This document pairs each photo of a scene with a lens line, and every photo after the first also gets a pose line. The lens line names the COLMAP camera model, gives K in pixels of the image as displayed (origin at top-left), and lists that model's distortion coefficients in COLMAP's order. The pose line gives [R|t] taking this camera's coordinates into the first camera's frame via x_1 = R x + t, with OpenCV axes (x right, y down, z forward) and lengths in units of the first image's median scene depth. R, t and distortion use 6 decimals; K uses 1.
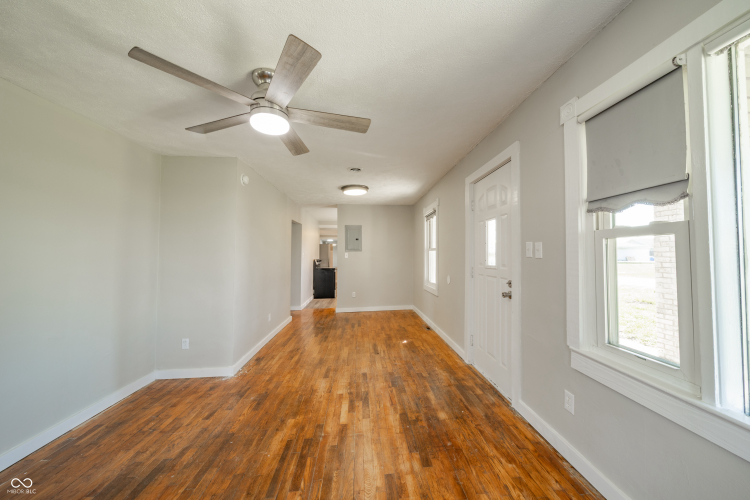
lens RADIAL K [[261.2, 0, 378.5], [0, 261.2, 246.7], [0, 0, 1]] dist [0.000294, -0.000050]
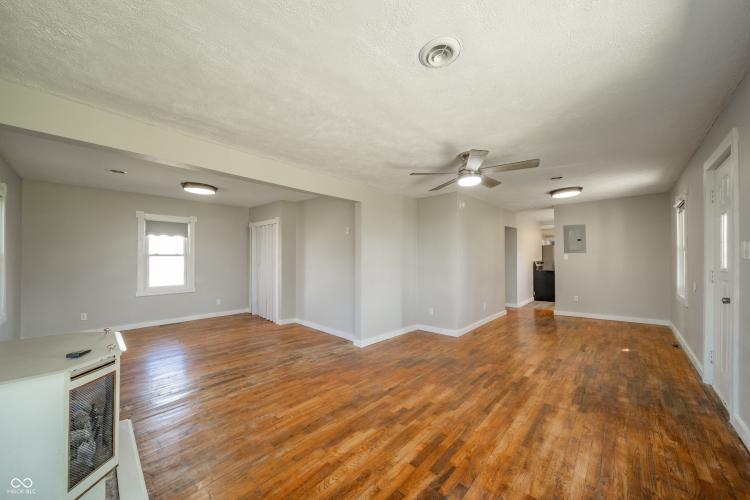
lens RADIAL K [[267.7, 0, 376.7], [0, 267.7, 254.6], [0, 0, 1]] dist [-0.000178, -0.000317]
pose [[0.679699, -0.010207, -0.733420, 0.244801], [0.027113, 0.999569, 0.011216, -0.012185], [0.732989, -0.027509, 0.679684, -0.354011]]
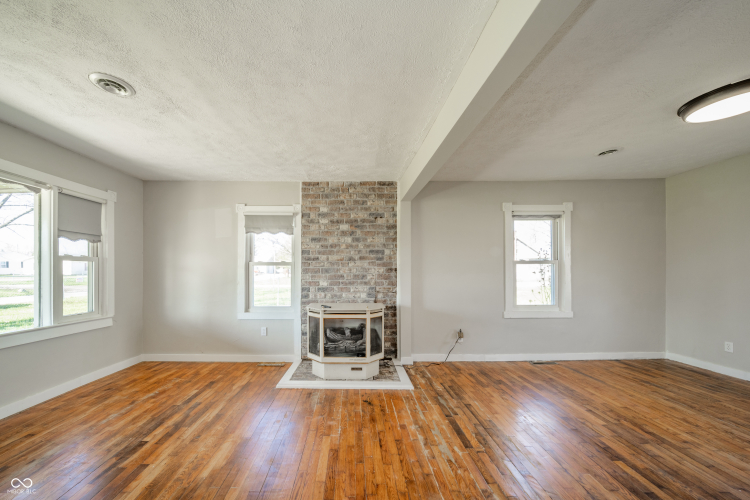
lens RADIAL K [[271.7, 0, 351.2], [0, 271.7, 272.6], [0, 0, 1]] dist [0.000364, -0.000096]
pose [[-0.996172, 0.007018, 0.087129, -0.560795], [0.004661, 0.999618, -0.027224, 0.038567], [-0.087287, -0.026714, -0.995825, 0.564027]]
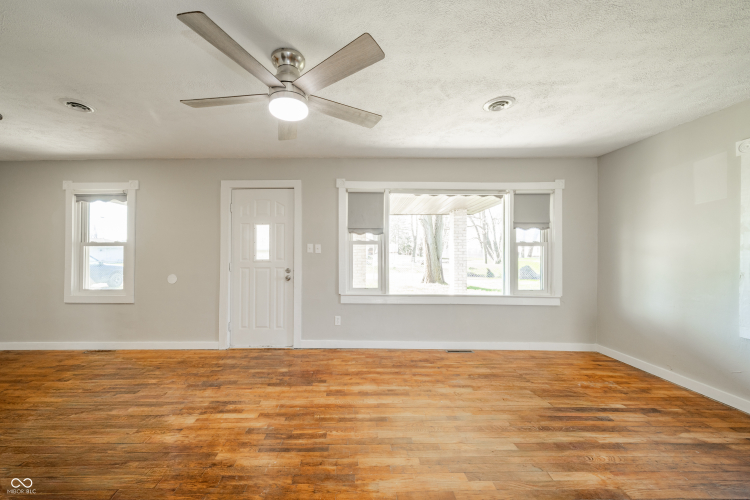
lens RADIAL K [[274.6, 0, 350.6], [0, 274.6, 252.3], [0, 0, 1]] dist [0.001527, 0.000134]
pose [[0.082579, 0.014387, 0.996481, -0.747362], [-0.031158, 0.999444, -0.011848, 0.030938], [-0.996097, -0.030070, 0.082982, 0.365187]]
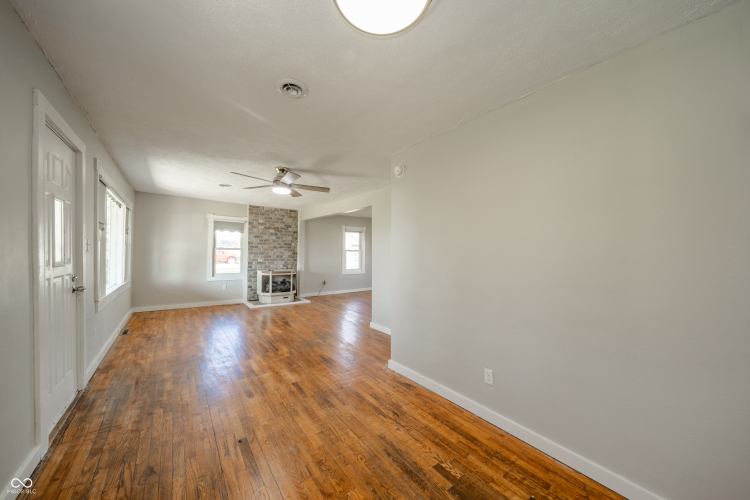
lens RADIAL K [[264.0, 0, 371.7], [0, 264.0, 251.3], [0, 0, 1]] dist [0.000455, 0.000018]
pose [[-0.841291, -0.011179, -0.540467, 0.072043], [0.006560, 0.999501, -0.030884, 0.055950], [0.540543, -0.029528, -0.840798, 1.740257]]
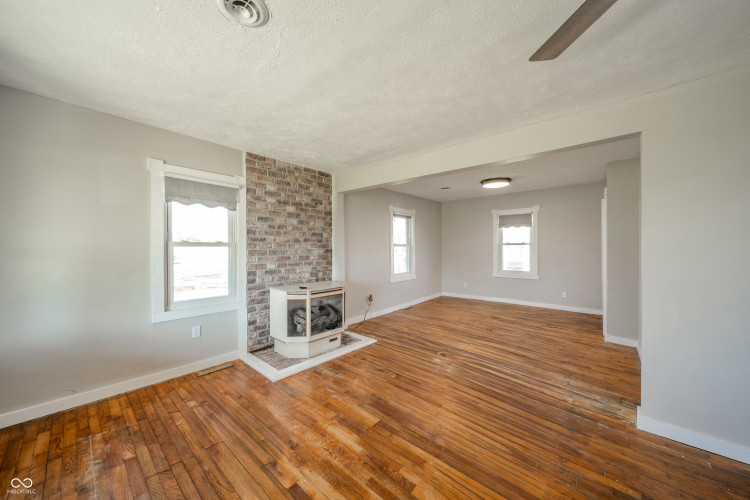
lens RADIAL K [[264.7, 0, 387.7], [0, 264.7, 249.4], [0, 0, 1]] dist [0.000614, -0.000018]
pose [[-0.701134, 0.010261, -0.712955, 0.105940], [0.028022, 0.999521, -0.013172, 0.013110], [0.712478, -0.029214, -0.701086, 0.505009]]
